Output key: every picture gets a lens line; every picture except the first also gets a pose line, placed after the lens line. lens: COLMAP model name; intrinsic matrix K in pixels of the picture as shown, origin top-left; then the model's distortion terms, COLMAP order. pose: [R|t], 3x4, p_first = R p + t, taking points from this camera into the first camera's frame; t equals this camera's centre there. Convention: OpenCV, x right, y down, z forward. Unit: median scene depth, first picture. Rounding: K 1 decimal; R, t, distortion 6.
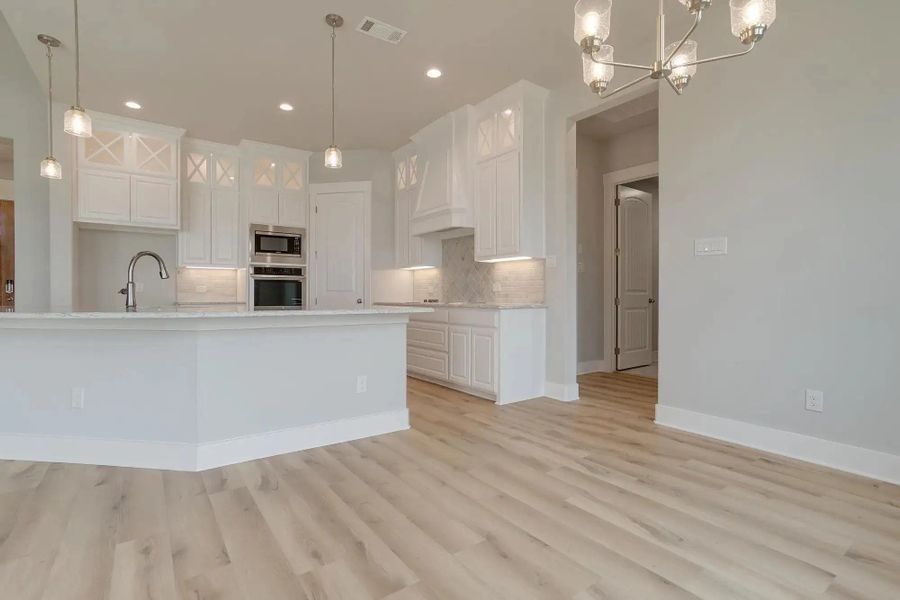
lens RADIAL K [[435.3, 0, 445.7], [0, 435.3, 294.5], [0, 0, 1]] dist [-0.013162, 0.007994]
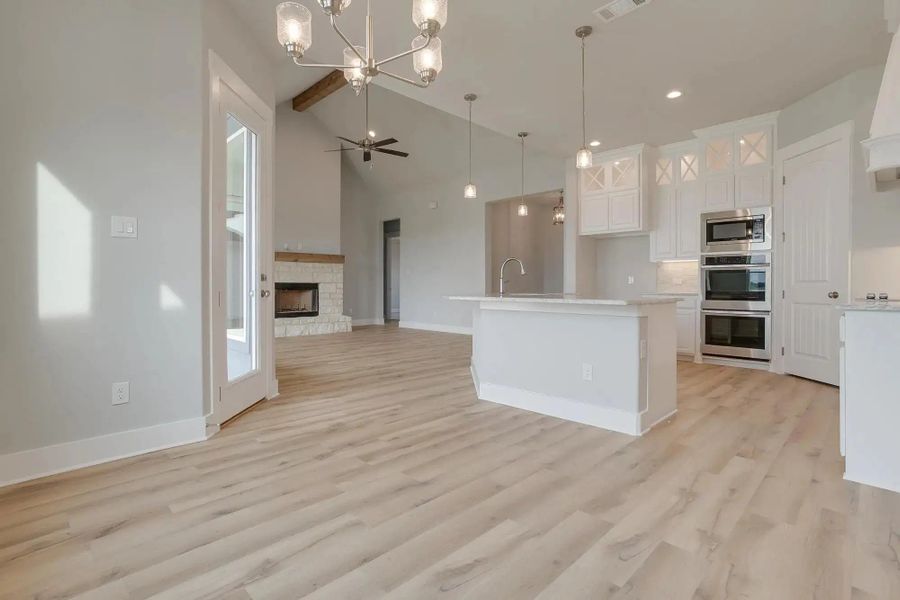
lens RADIAL K [[435.3, 0, 447.8], [0, 435.3, 283.7], [0, 0, 1]] dist [-0.013162, 0.007994]
pose [[0.163803, -0.004870, -0.986481, 0.446919], [-0.002536, 0.999982, -0.005357, 0.001872], [0.986490, 0.003379, 0.163788, 0.291858]]
